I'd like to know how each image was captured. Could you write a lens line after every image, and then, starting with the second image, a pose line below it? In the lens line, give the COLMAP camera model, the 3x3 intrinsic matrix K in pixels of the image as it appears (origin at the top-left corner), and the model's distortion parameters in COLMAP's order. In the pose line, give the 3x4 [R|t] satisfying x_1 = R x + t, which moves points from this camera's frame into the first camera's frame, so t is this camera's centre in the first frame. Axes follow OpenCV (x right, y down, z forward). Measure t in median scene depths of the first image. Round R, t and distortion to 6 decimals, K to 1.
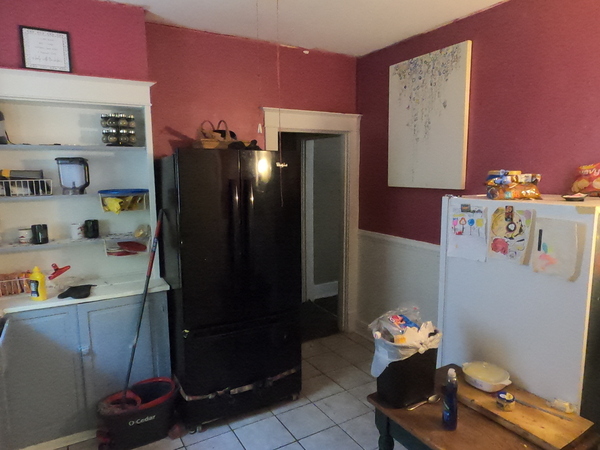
lens RADIAL K [[415.2, 0, 301.4], [0, 415.2, 221.9], [0, 0, 1]] dist [0.000341, 0.002210]
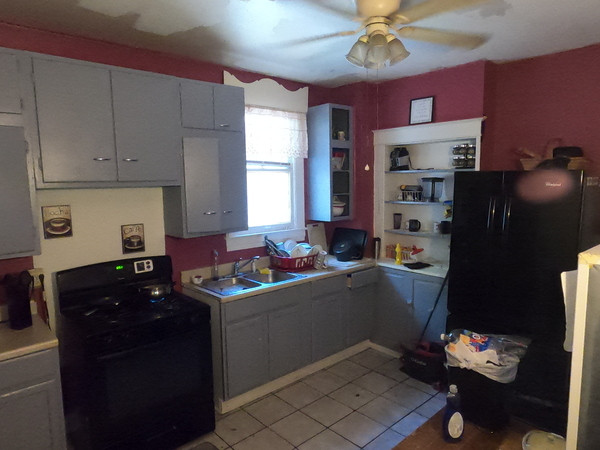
lens RADIAL K [[415.2, 0, 301.4], [0, 415.2, 221.9], [0, 0, 1]] dist [0.000341, 0.002210]
pose [[0.196401, 0.111473, -0.974167, 0.860310], [-0.114871, 0.989291, 0.090044, -0.080604], [0.973772, 0.094219, 0.207103, 0.255746]]
